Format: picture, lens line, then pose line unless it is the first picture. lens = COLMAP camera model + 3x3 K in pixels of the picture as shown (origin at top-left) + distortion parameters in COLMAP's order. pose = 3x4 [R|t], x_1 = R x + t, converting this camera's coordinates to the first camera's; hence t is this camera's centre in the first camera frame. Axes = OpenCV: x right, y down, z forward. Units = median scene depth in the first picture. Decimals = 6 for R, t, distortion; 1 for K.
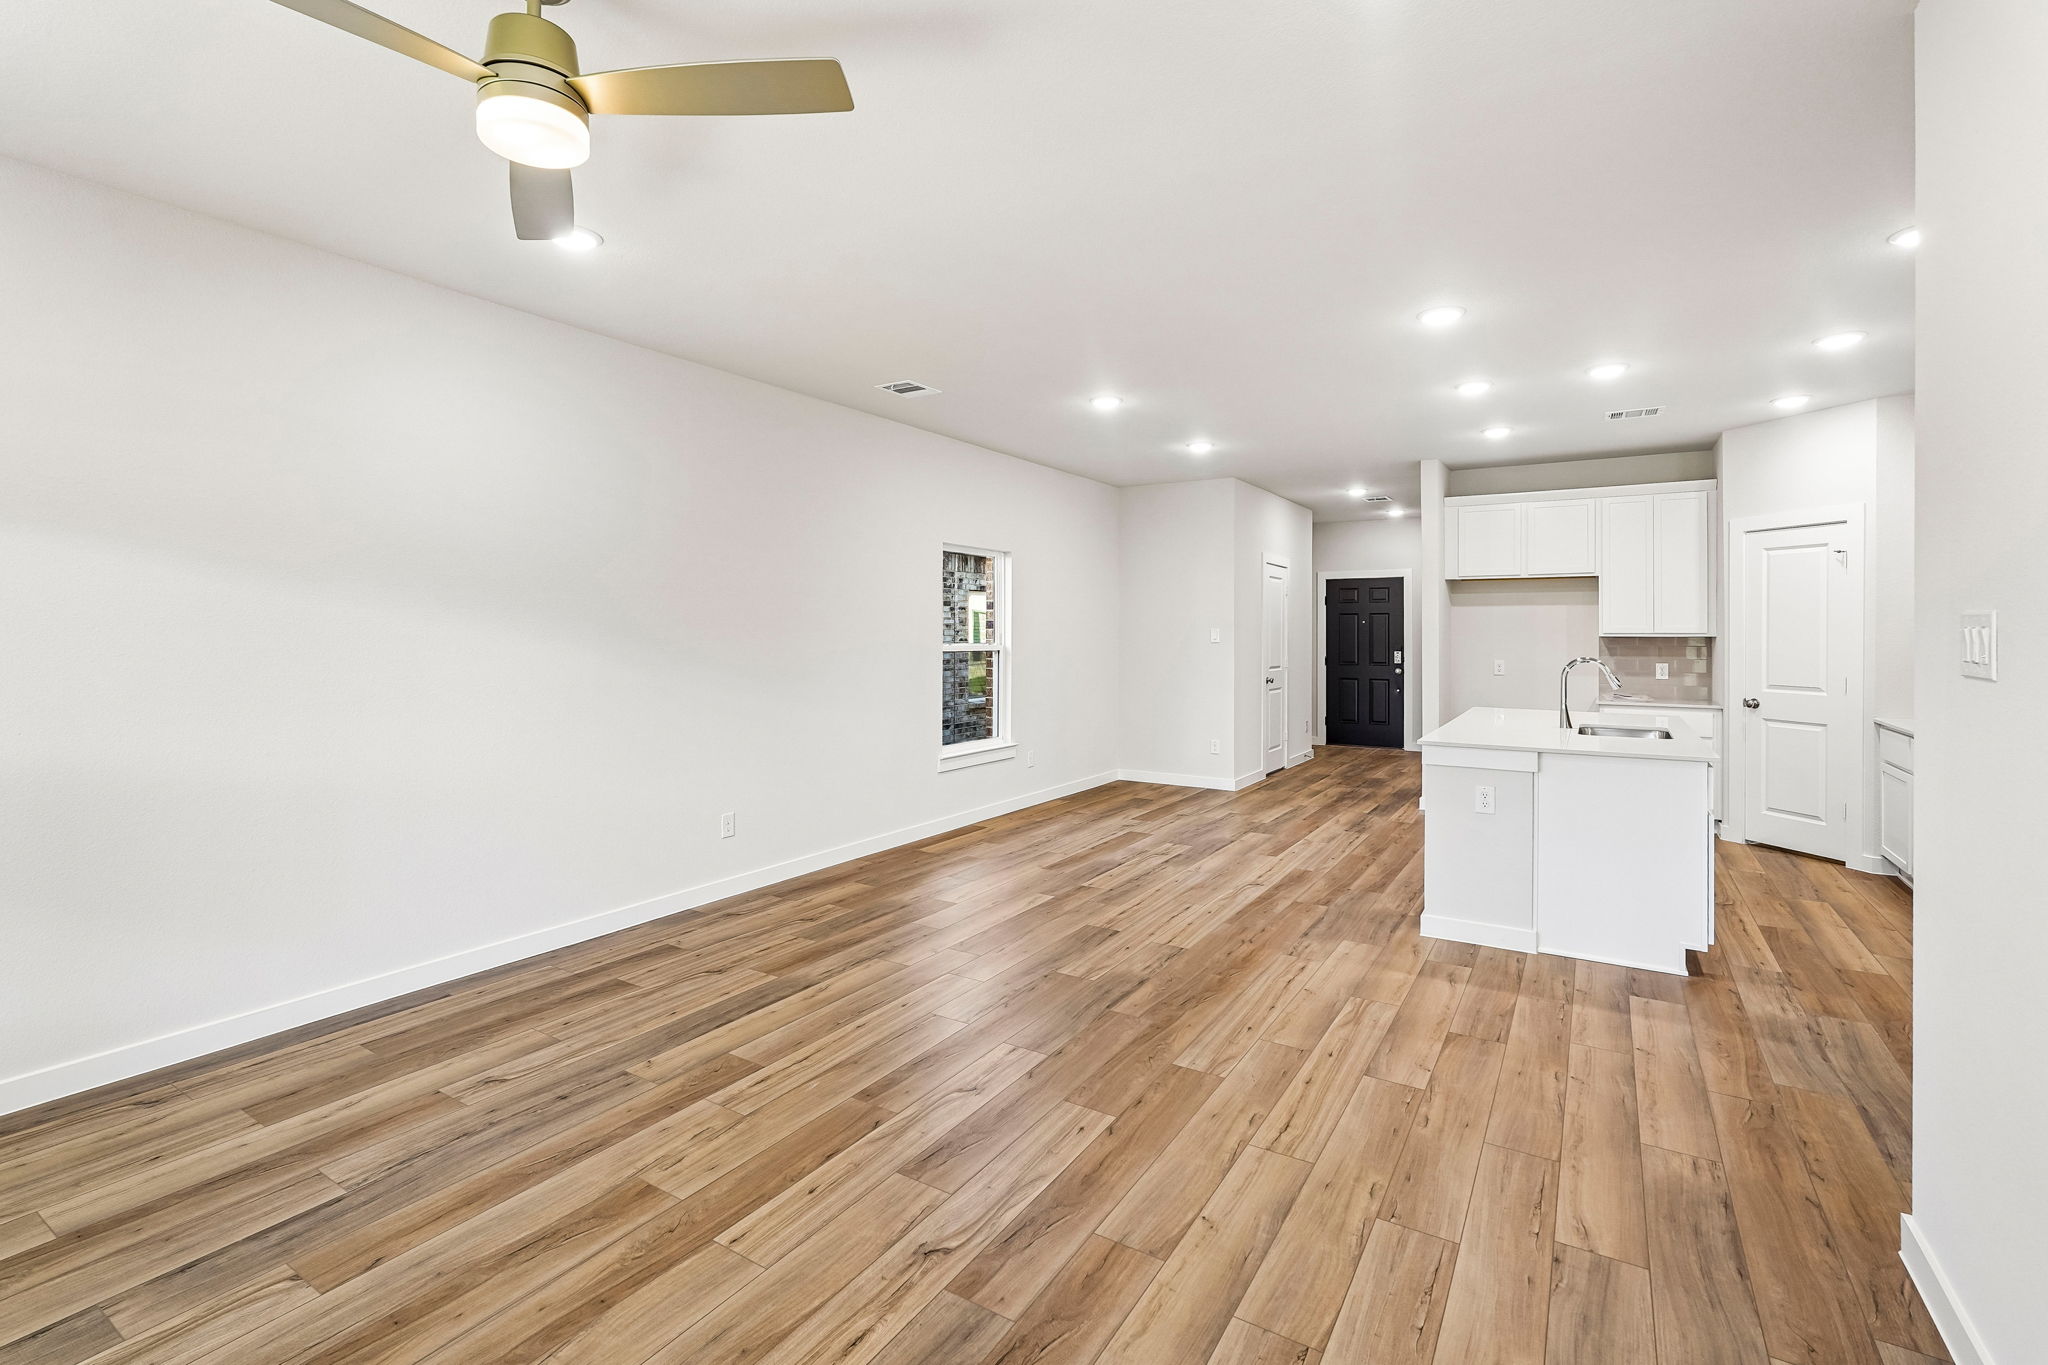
lens RADIAL K [[925.9, 0, 1006.3], [0, 925.9, 610.2], [0, 0, 1]] dist [-0.013711, 0.008092]
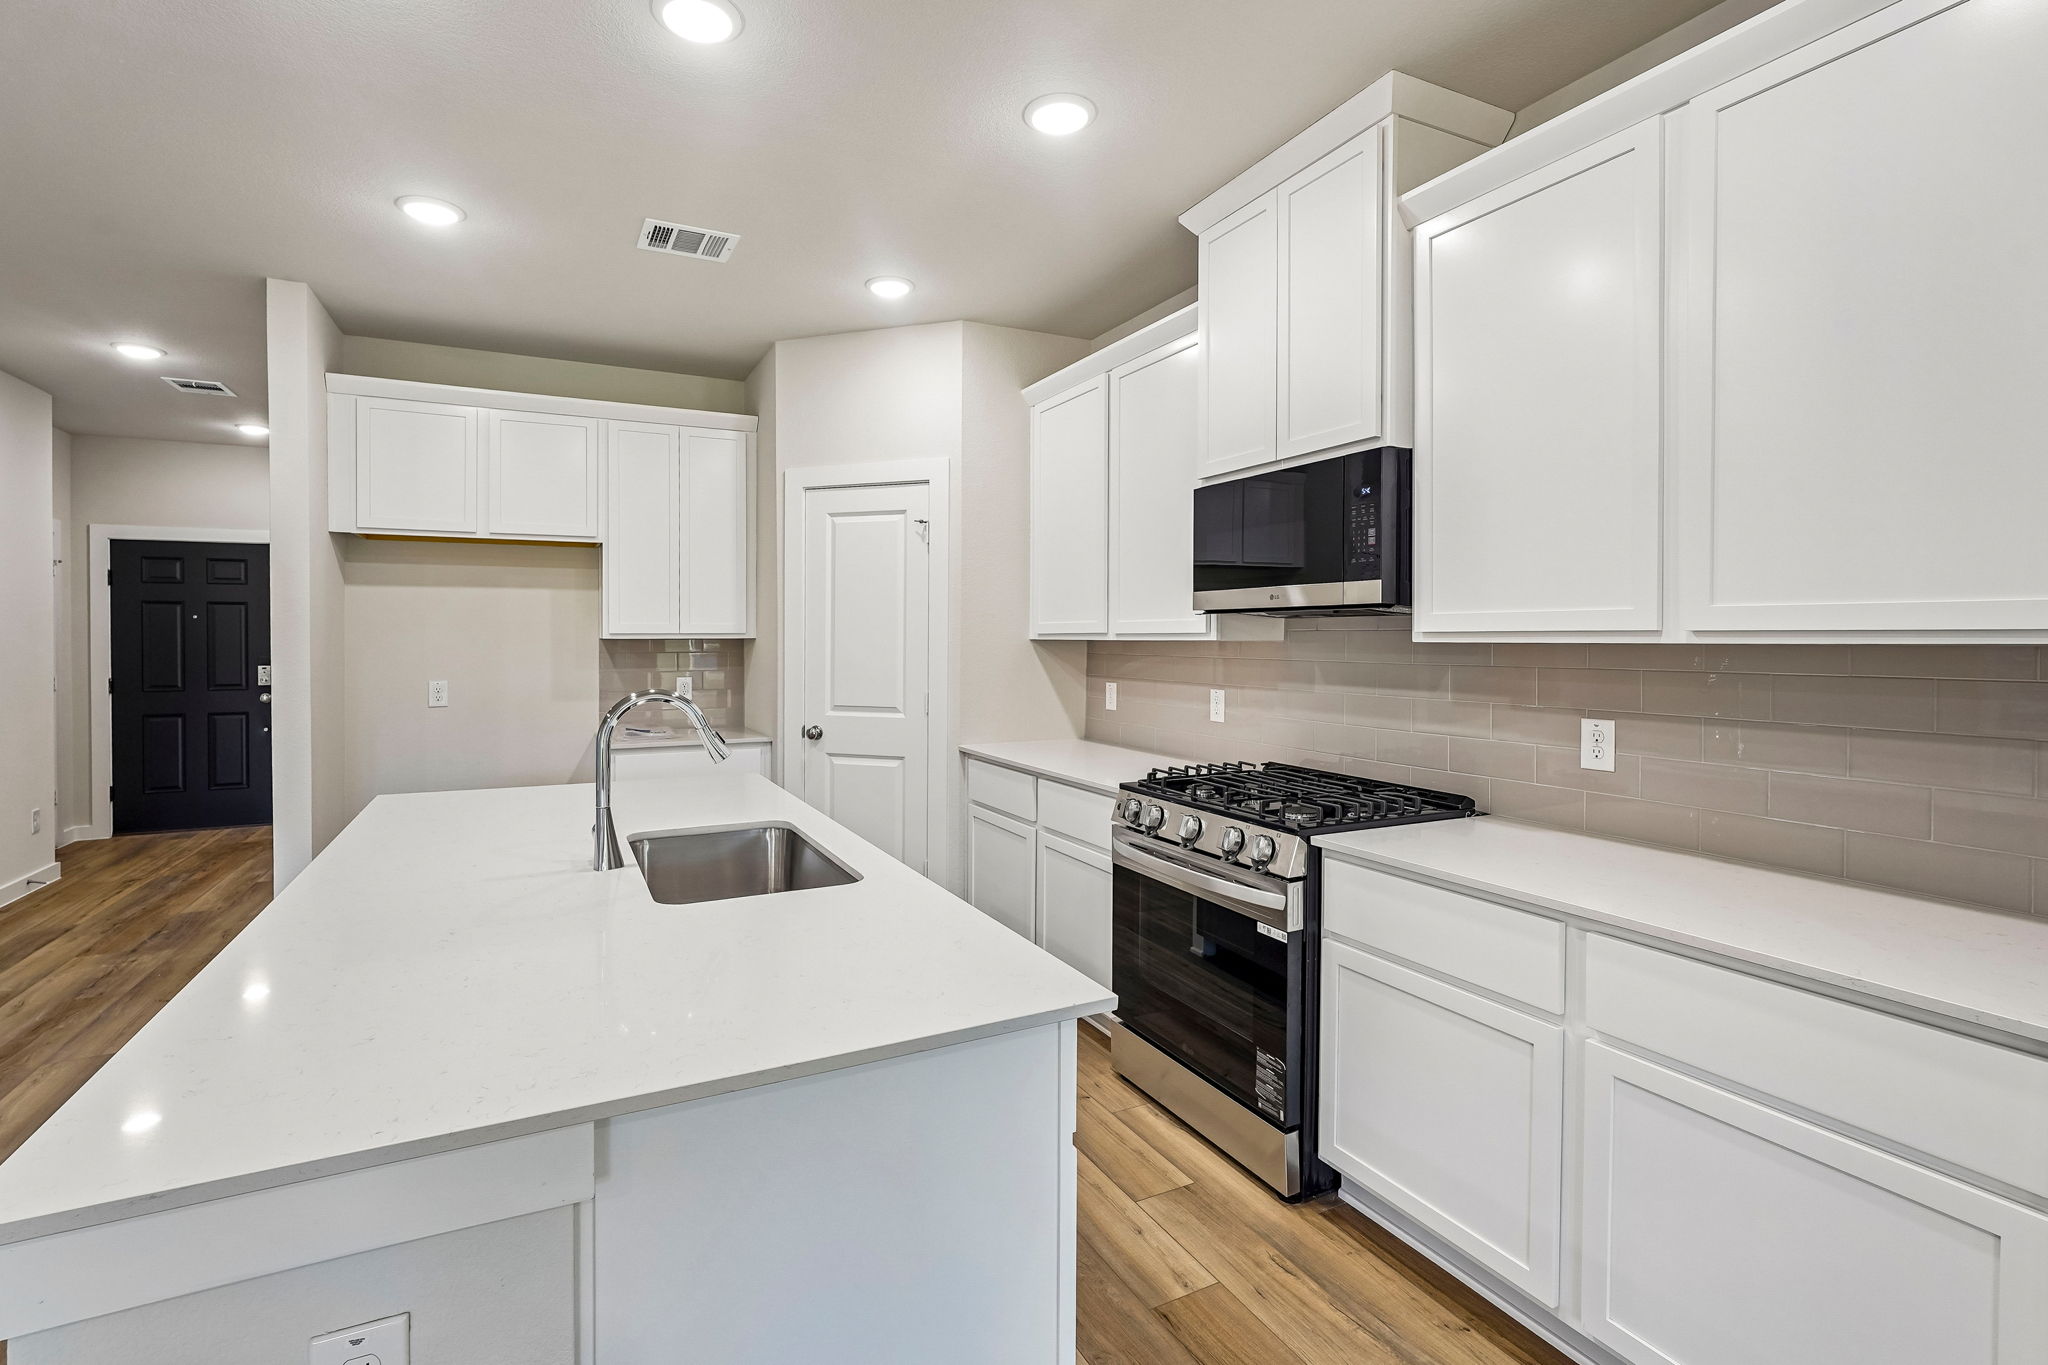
lens RADIAL K [[925.9, 0, 1002.3], [0, 925.9, 650.1], [0, 0, 1]] dist [-0.013711, 0.008092]
pose [[0.503061, -0.016595, 0.864092, 0.453478], [-0.017196, 0.999426, 0.029206, 0.024916], [-0.864080, -0.029551, 0.502486, 0.859069]]
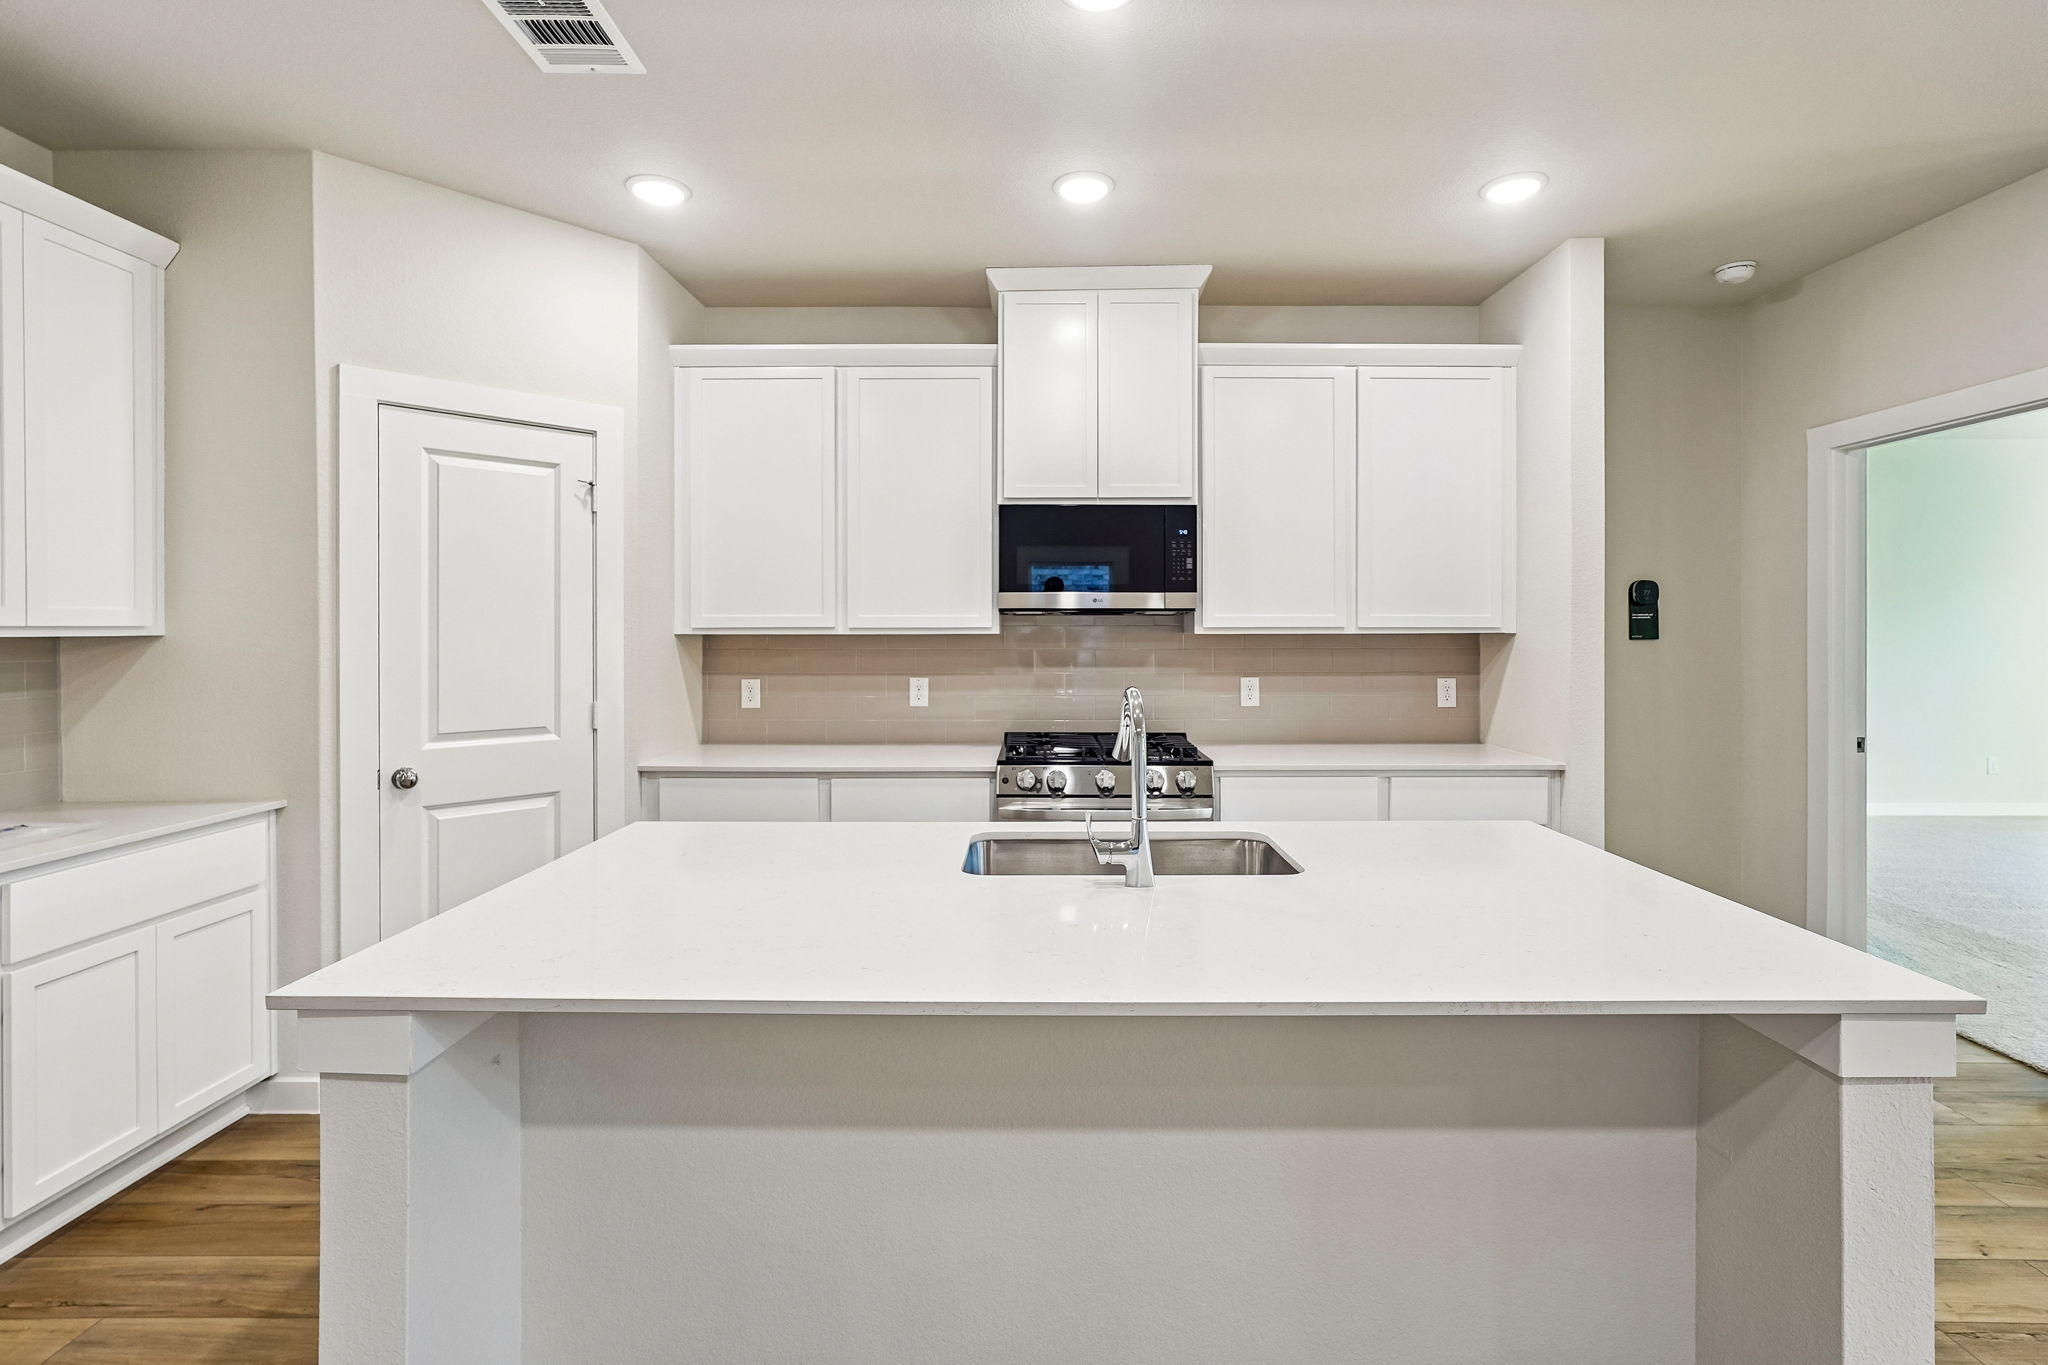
lens RADIAL K [[925.9, 0, 1029.2], [0, 925.9, 634.1], [0, 0, 1]] dist [-0.013711, 0.008092]
pose [[-0.545921, -0.007663, 0.837802, 0.422742], [-0.019249, 0.999809, -0.003398, 0.040166], [-0.837615, -0.017982, -0.545964, 1.610907]]
